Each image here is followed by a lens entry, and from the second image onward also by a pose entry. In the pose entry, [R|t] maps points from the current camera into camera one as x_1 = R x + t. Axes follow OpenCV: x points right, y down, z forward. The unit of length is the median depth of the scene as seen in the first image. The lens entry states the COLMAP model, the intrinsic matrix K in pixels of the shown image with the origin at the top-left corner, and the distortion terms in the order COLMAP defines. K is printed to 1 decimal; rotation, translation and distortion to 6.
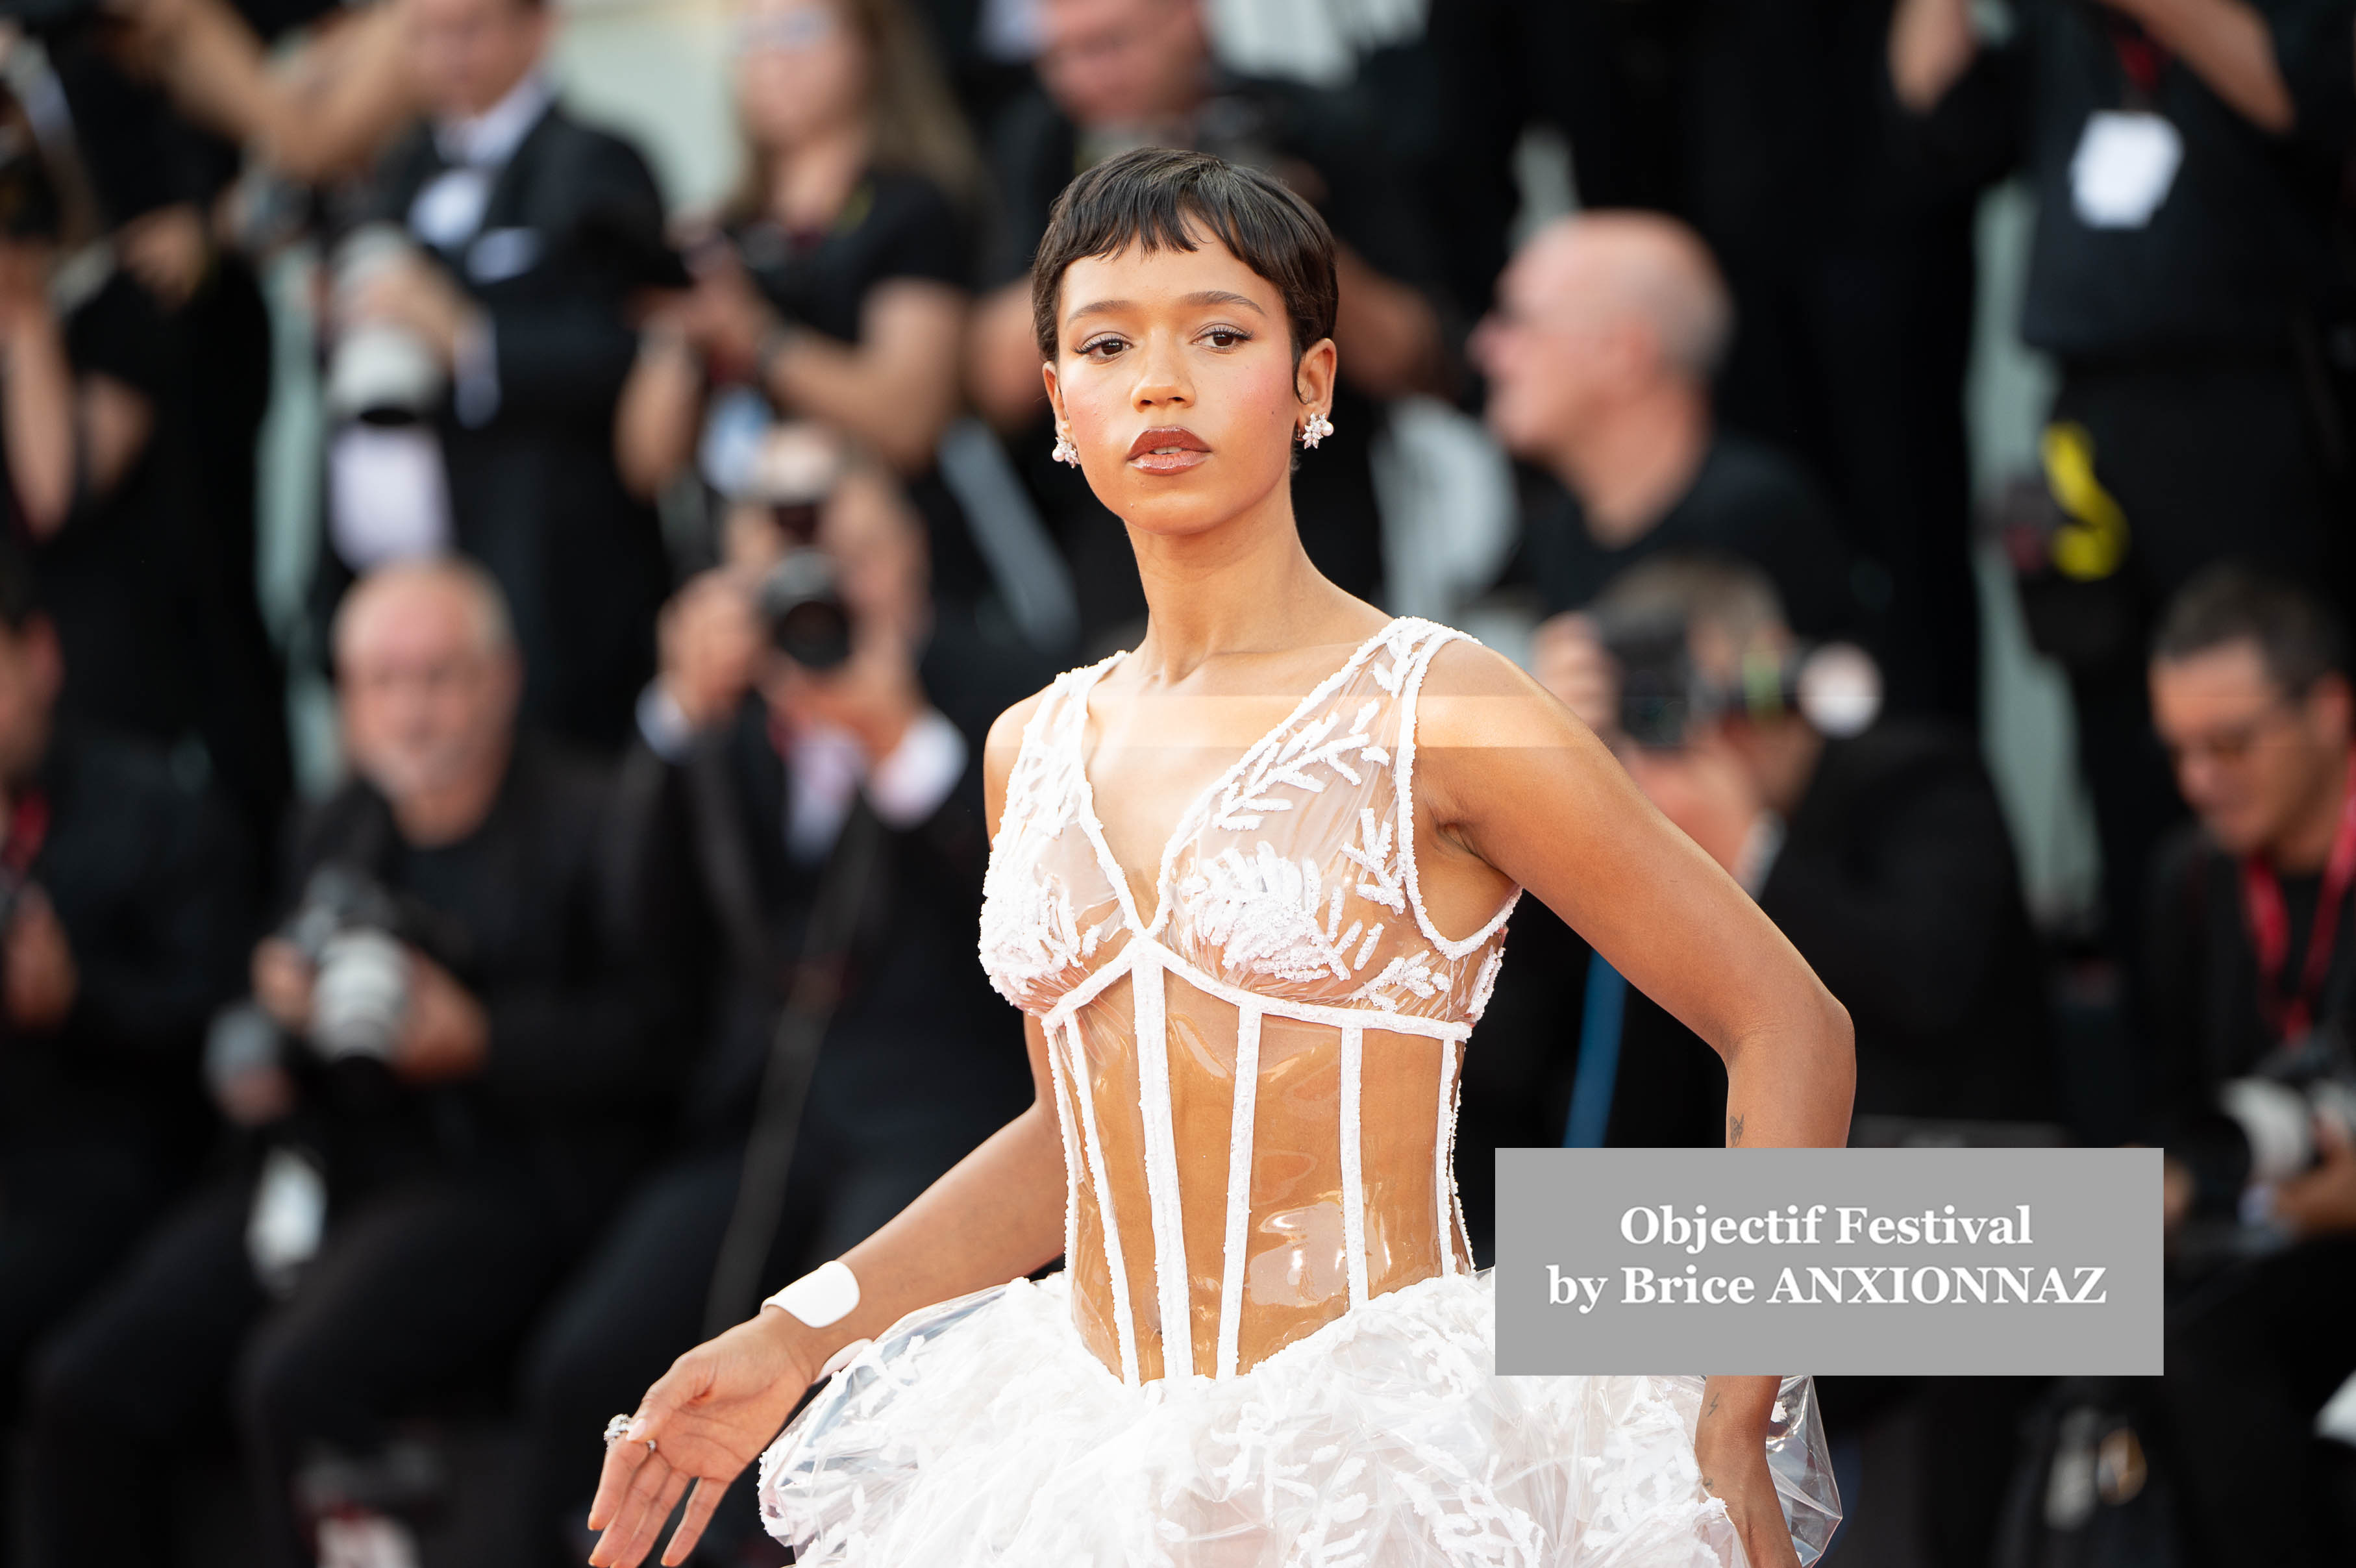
lens RADIAL K [[12383.9, 0, 1213.8], [0, 12383.9, 678.3], [0, 0, 1]] dist [4.073362, 0.000000]
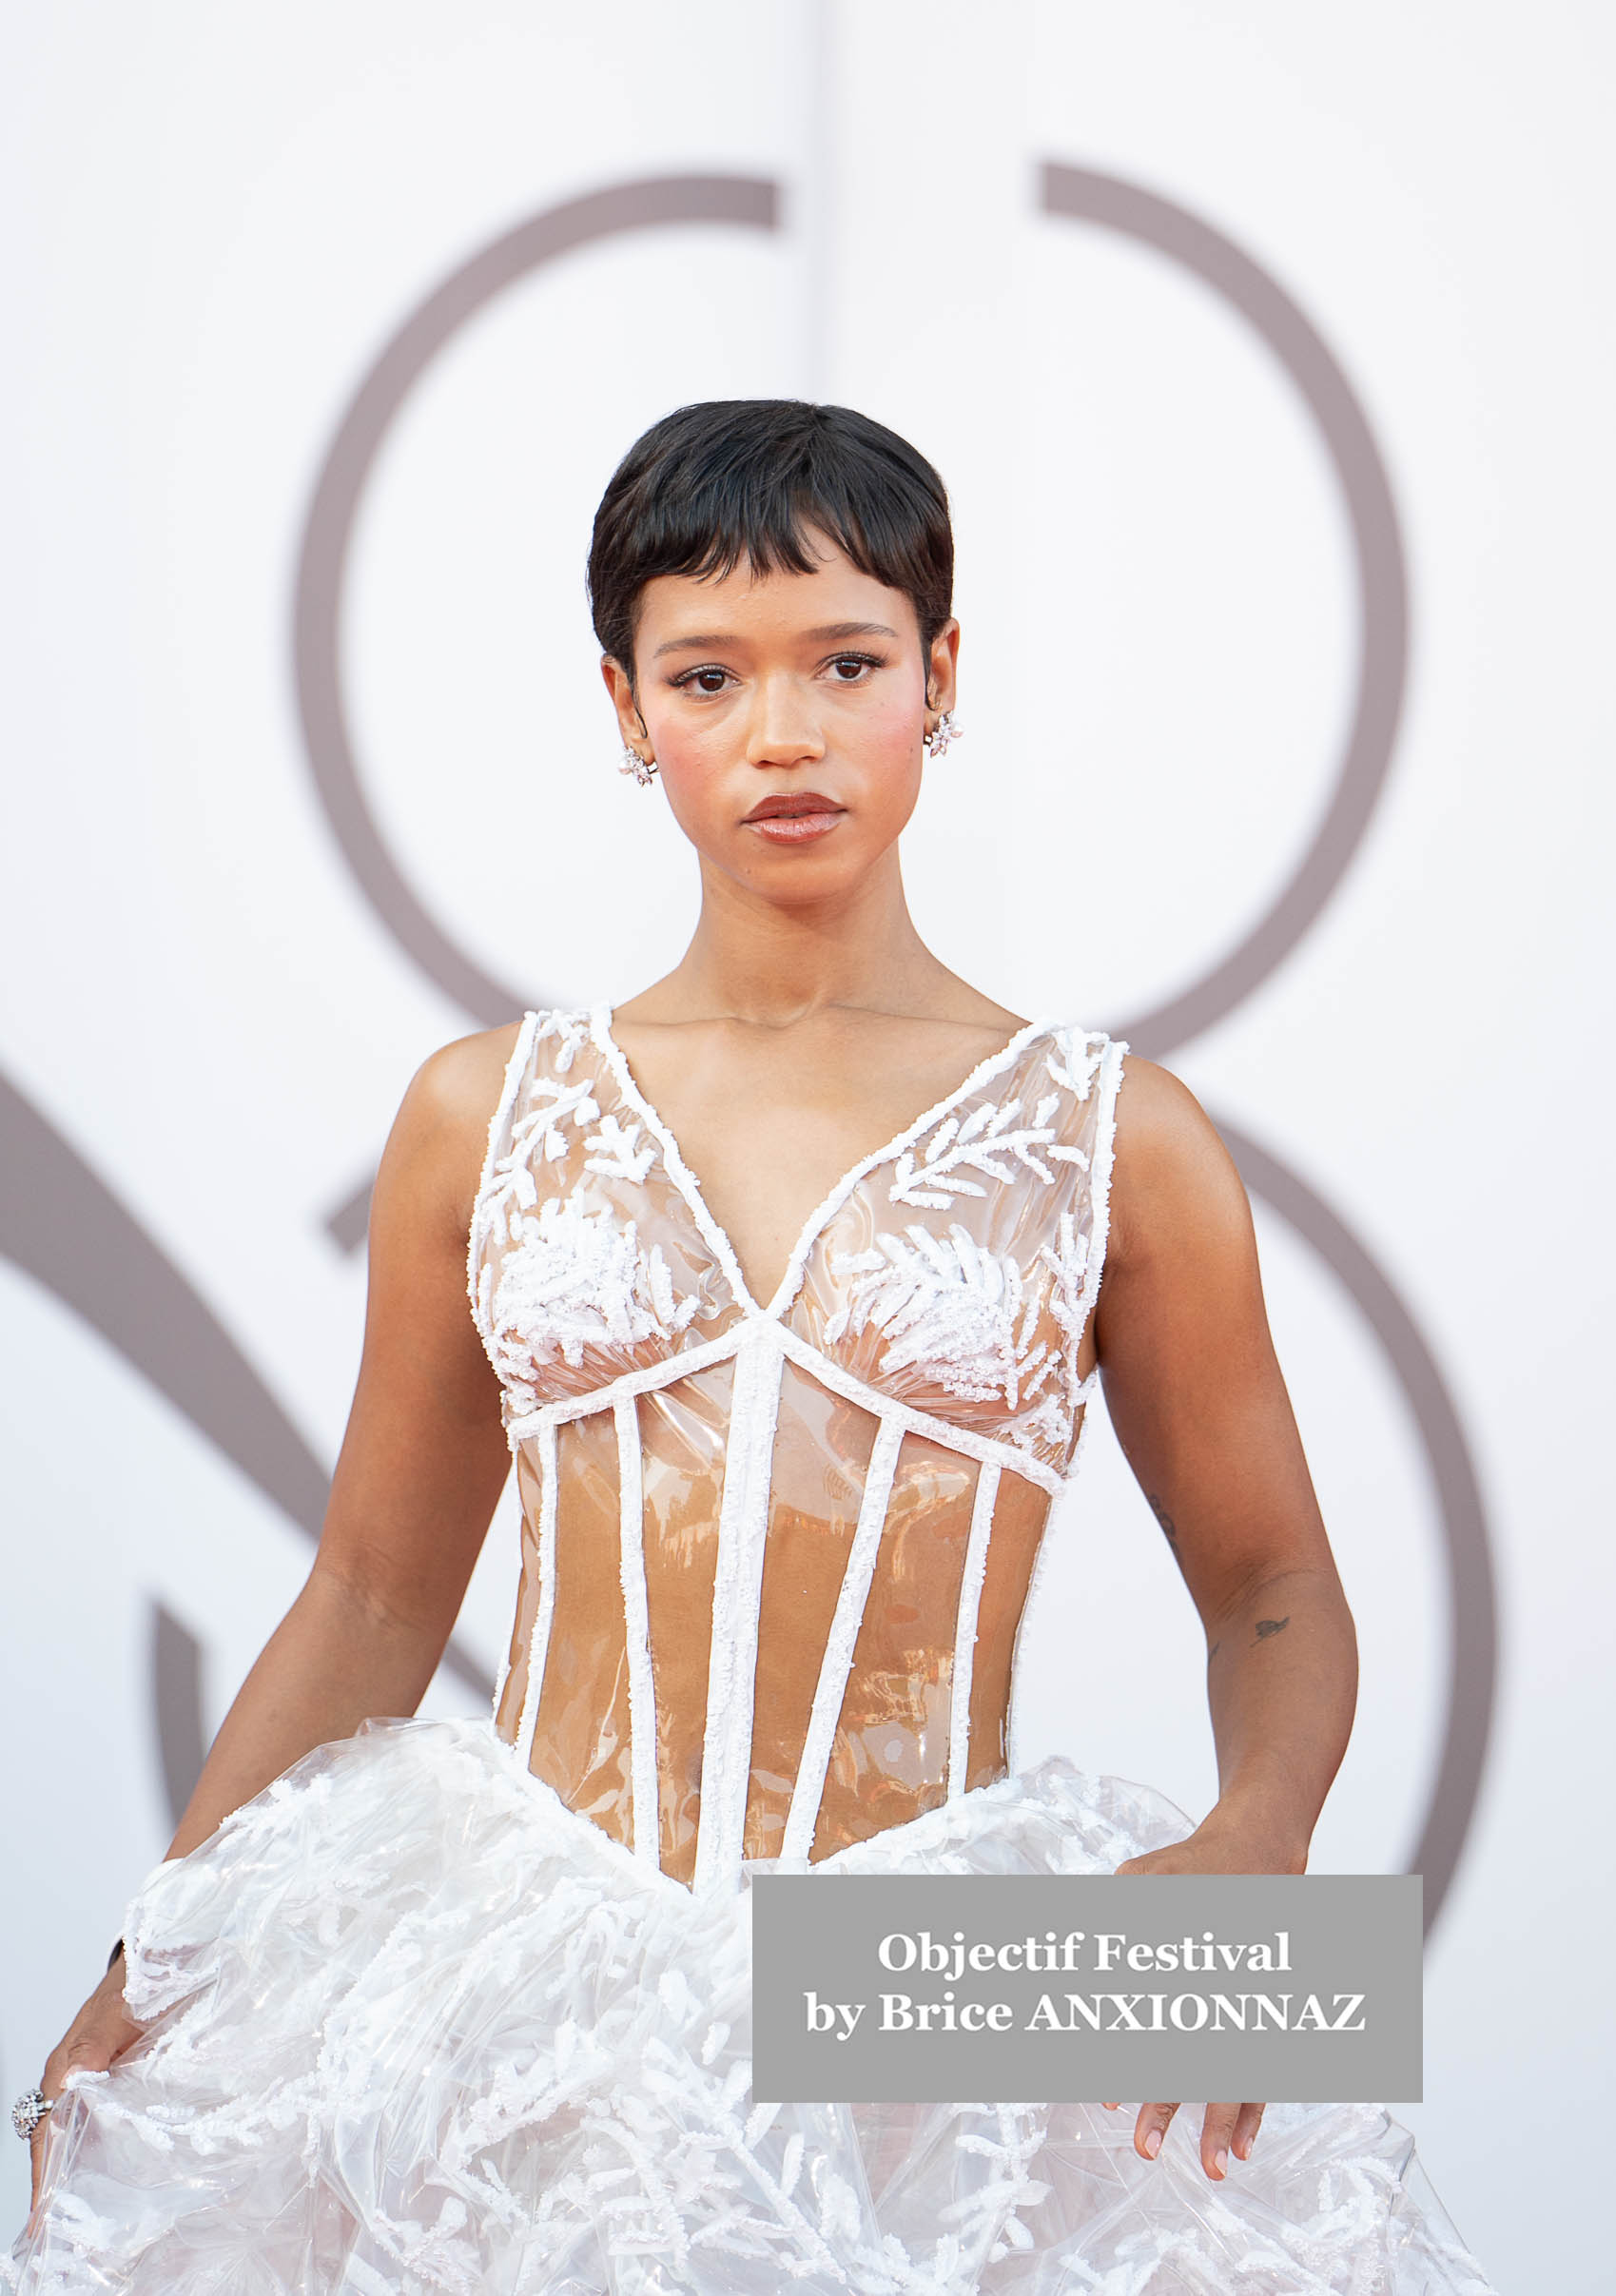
lens RADIAL K [[12366.9, 0, 814.2], [0, 12366.9, 1161.8], [0, 0, 1]] dist [7.863923, 0.000000]
pose [[0.984906, 0.172834, 0.009445, -0.013042], [-0.172874, 0.984938, 0.003562, 0.007199], [-0.008687, -0.005141, 0.999949, 0.165944]]
